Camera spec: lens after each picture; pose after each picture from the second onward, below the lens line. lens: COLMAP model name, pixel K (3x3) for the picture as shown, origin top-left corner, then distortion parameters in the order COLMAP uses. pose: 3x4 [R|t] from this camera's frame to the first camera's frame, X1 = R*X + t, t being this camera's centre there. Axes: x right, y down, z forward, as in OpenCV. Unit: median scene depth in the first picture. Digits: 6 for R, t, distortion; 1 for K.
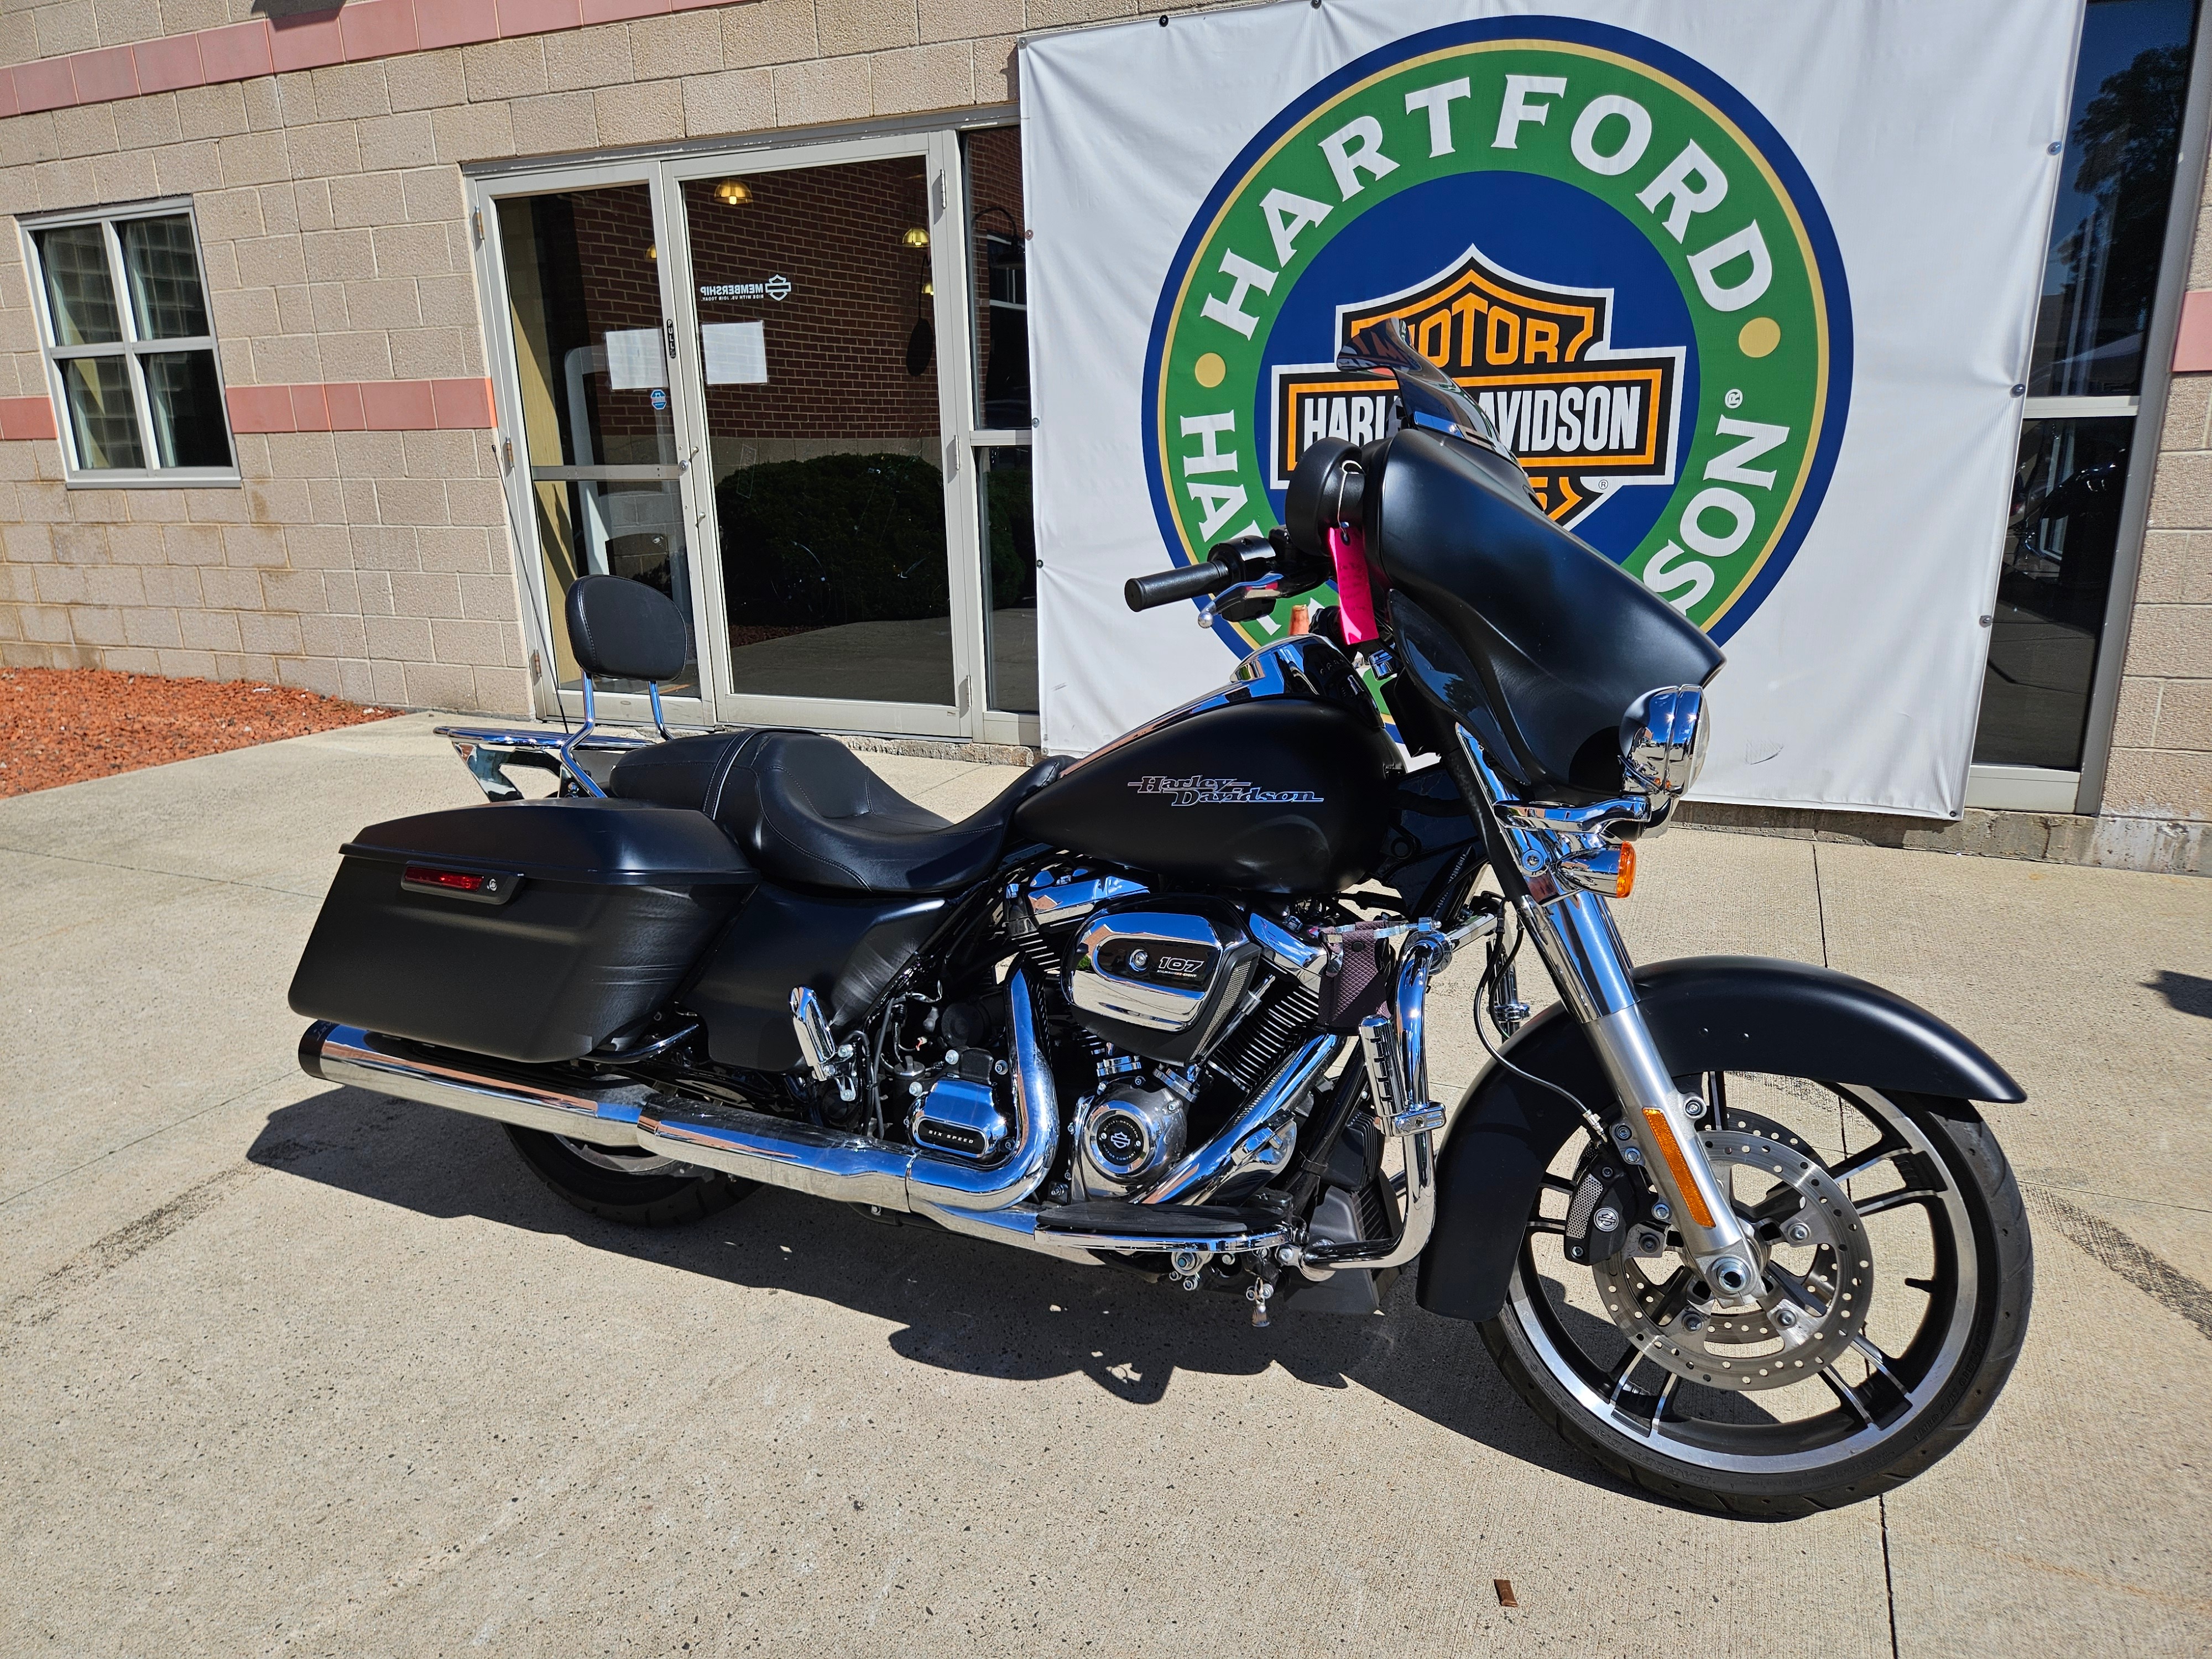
lens RADIAL K [[1474.6, 0, 1116.5], [0, 1474.6, 851.9], [0, 0, 1]] dist [0.077587, -0.067938]
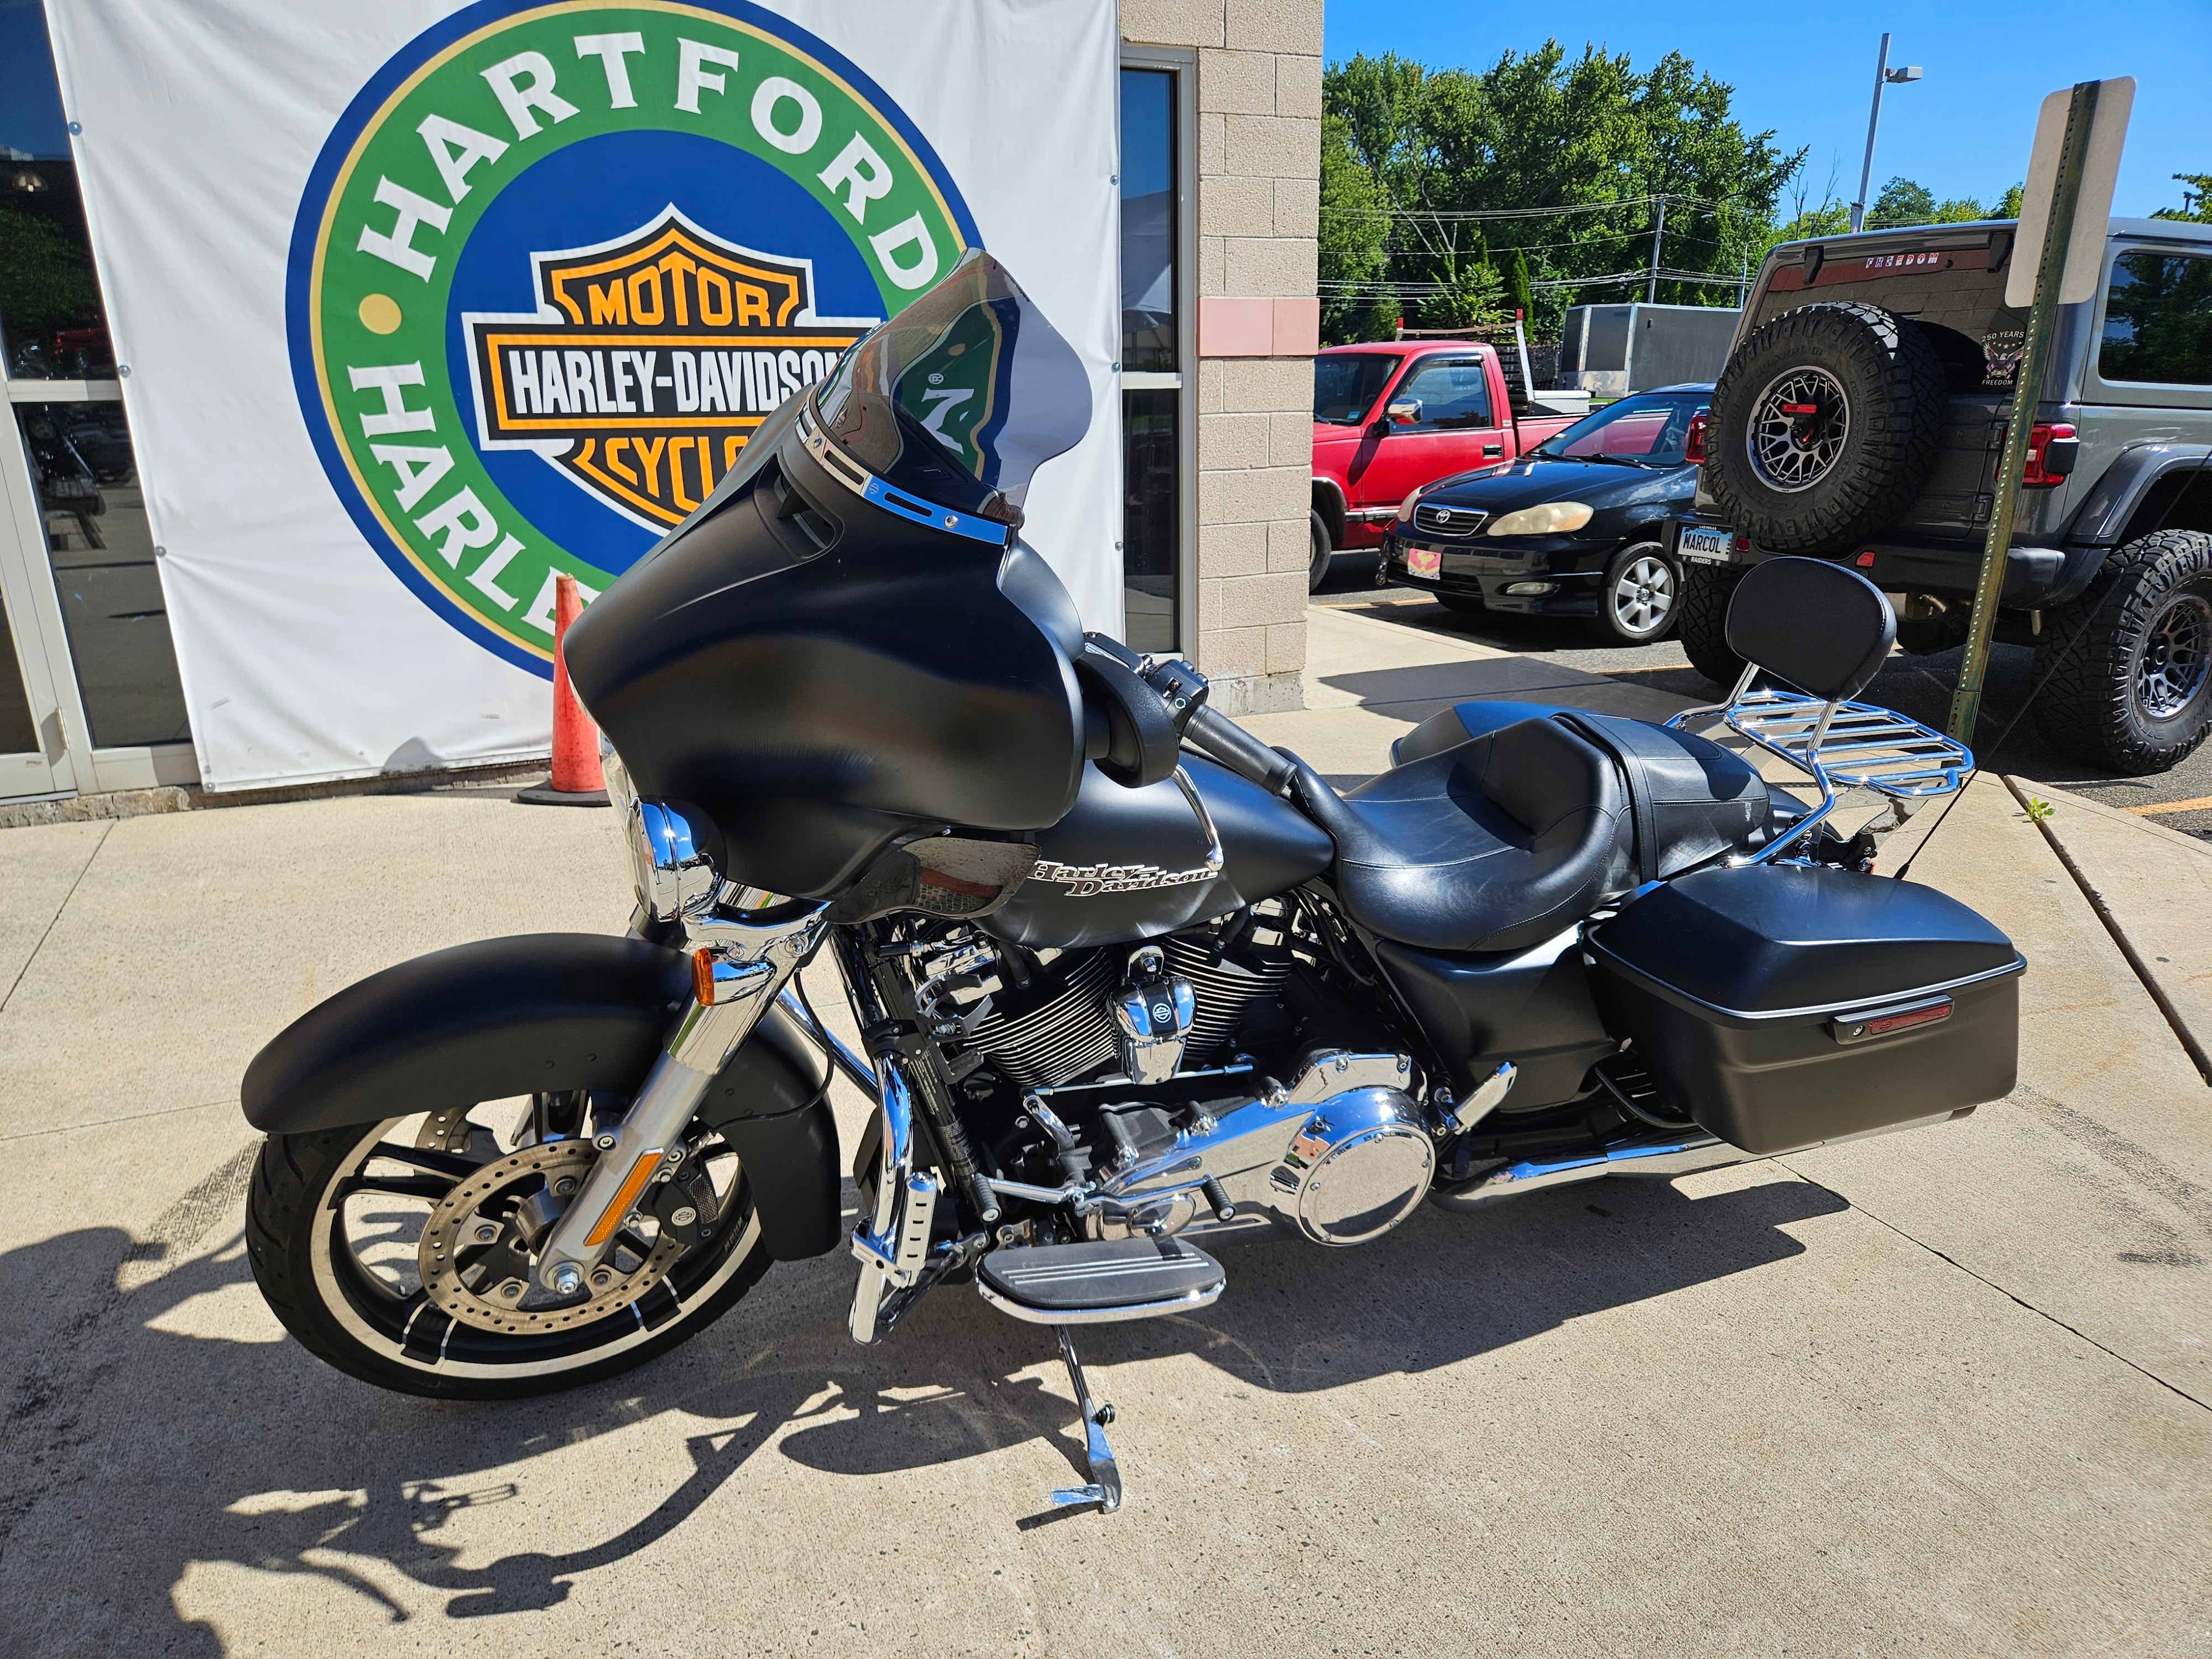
lens RADIAL K [[1466.6, 0, 1134.1], [0, 1466.6, 847.9], [0, 0, 1]] dist [0.054771, -0.050380]
pose [[0.671544, -0.212842, 0.709738, -0.330741], [0.196330, 0.974732, 0.106546, -0.027762], [-0.714481, 0.067792, 0.696362, 0.106736]]
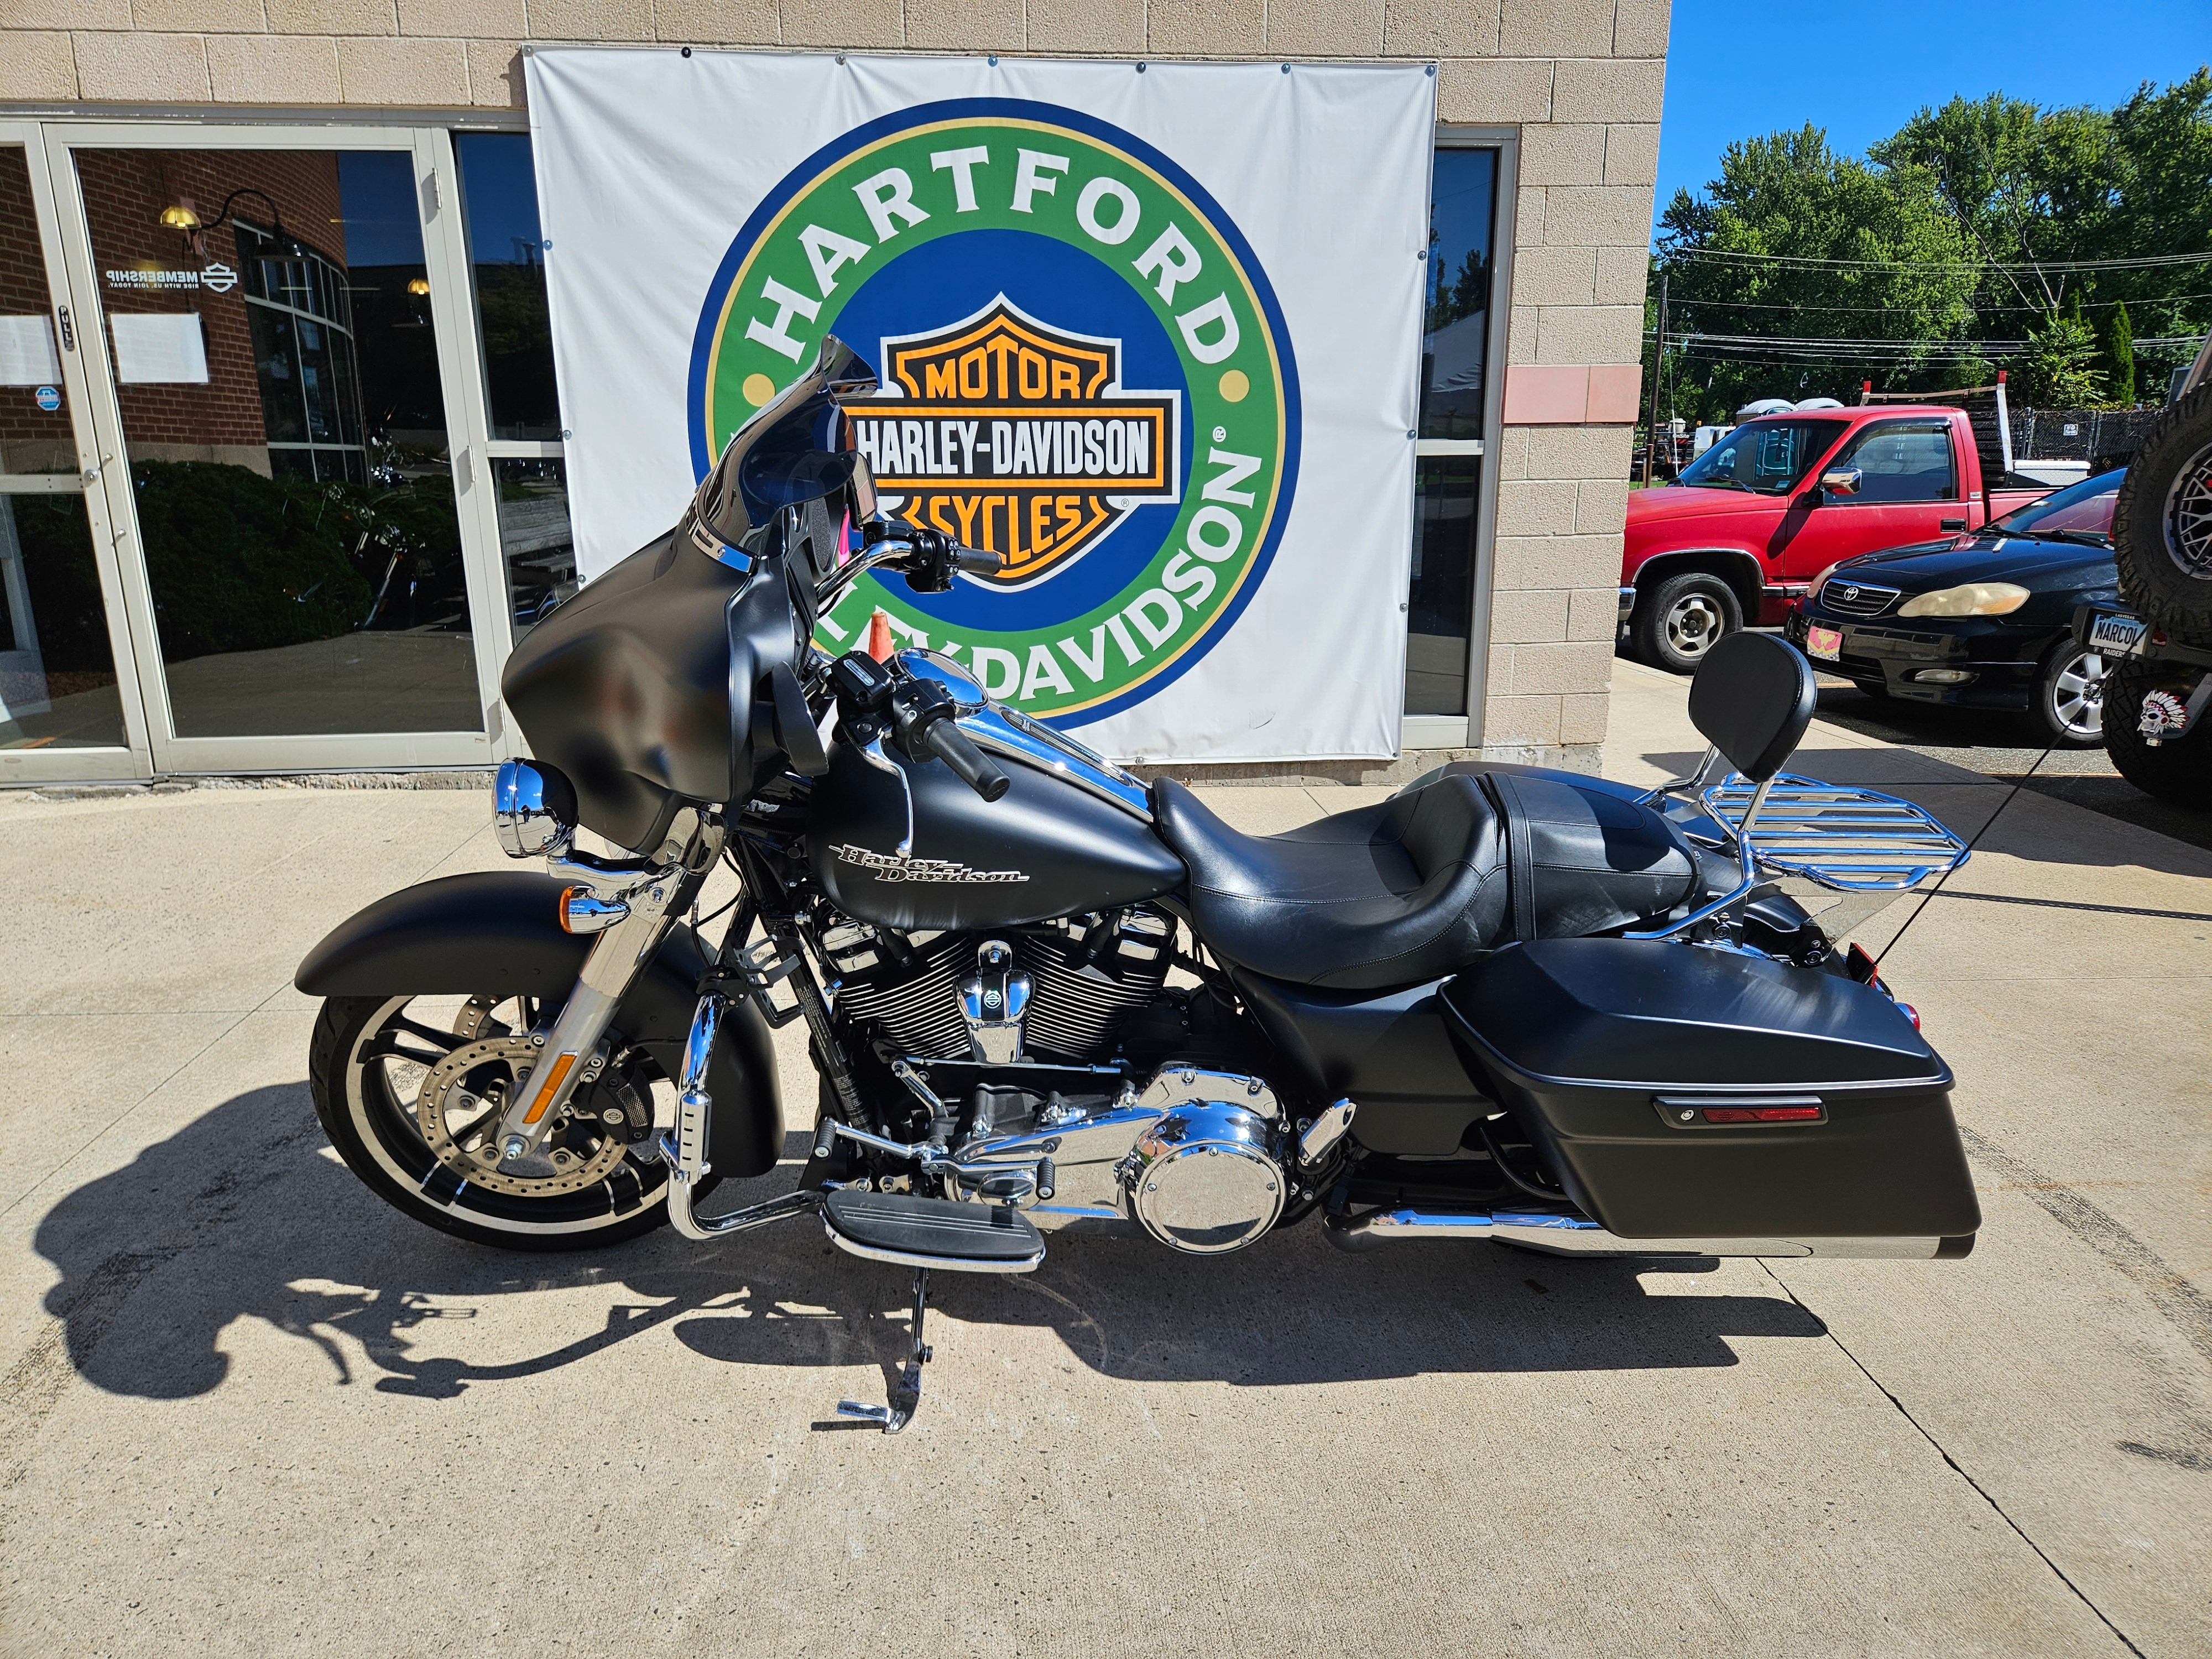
lens RADIAL K [[1464.0, 0, 1130.2], [0, 1464.0, 837.6], [0, 0, 1]] dist [0.074330, -0.070082]
pose [[0.877841, -0.105605, 0.467164, -0.230735], [0.114796, 0.993350, 0.008841, 0.007675], [-0.464991, 0.045867, 0.884126, -0.021866]]
